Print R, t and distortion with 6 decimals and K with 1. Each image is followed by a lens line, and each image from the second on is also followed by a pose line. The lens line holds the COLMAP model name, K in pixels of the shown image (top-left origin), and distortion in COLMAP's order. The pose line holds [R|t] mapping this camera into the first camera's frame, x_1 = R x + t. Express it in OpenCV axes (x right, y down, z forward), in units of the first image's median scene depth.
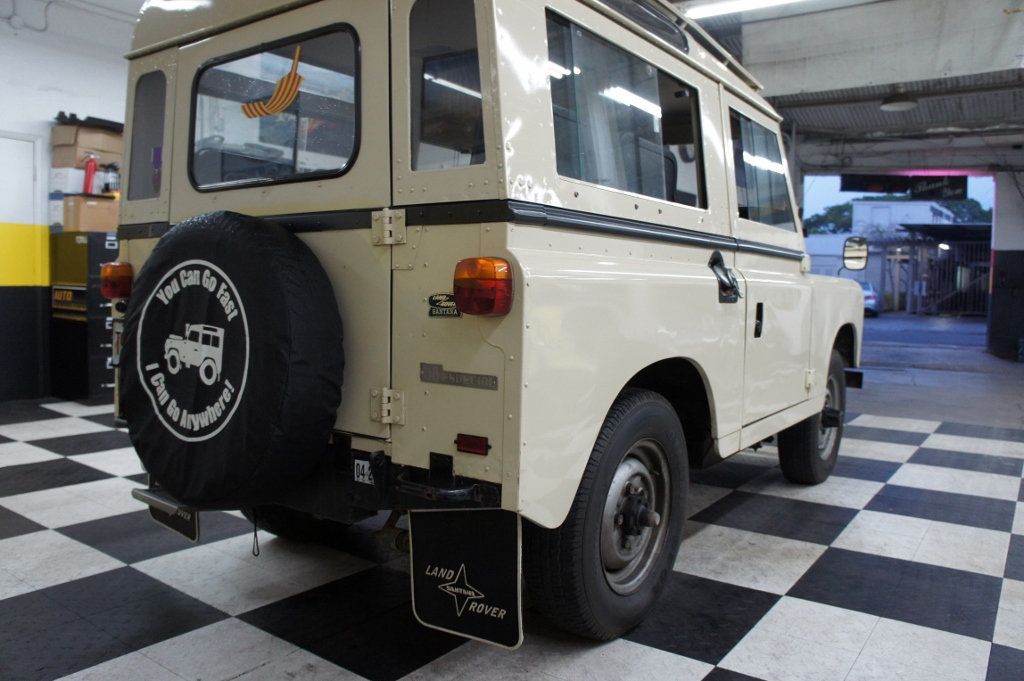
lens RADIAL K [[808.2, 0, 505.1], [0, 808.2, 338.7], [0, 0, 1]] dist [-0.187755, 0.141580]
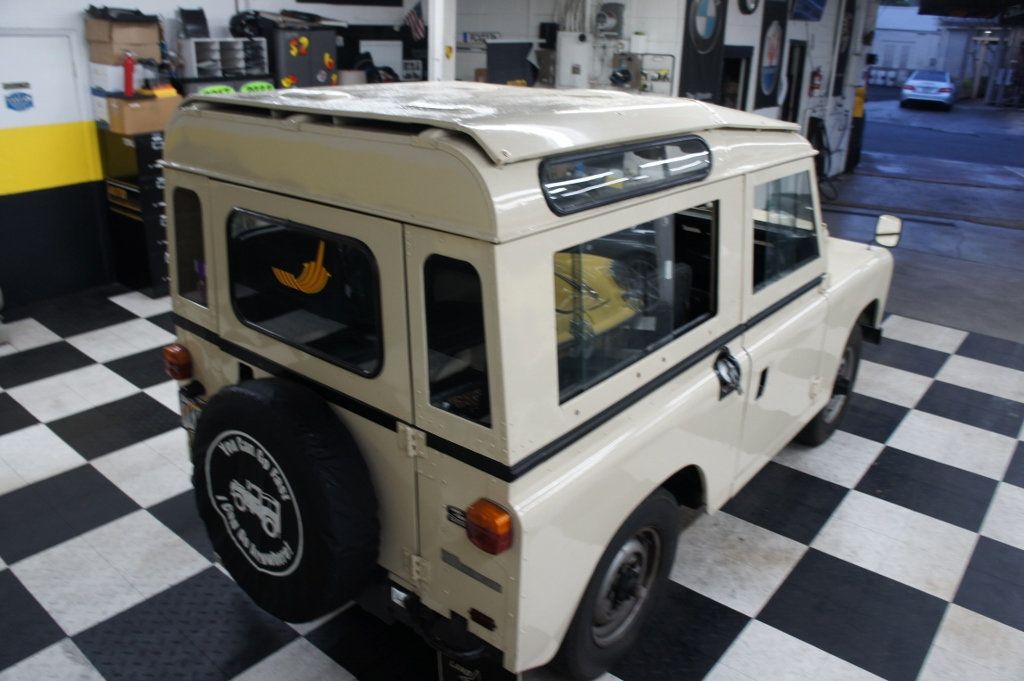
lens RADIAL K [[808.2, 0, 505.1], [0, 808.2, 338.7], [0, 0, 1]] dist [-0.187755, 0.141580]
pose [[0.997685, 0.028417, -0.061791, 0.030405], [-0.008404, 0.953076, 0.302614, -0.339834], [0.067491, -0.301394, 0.951108, -0.027008]]
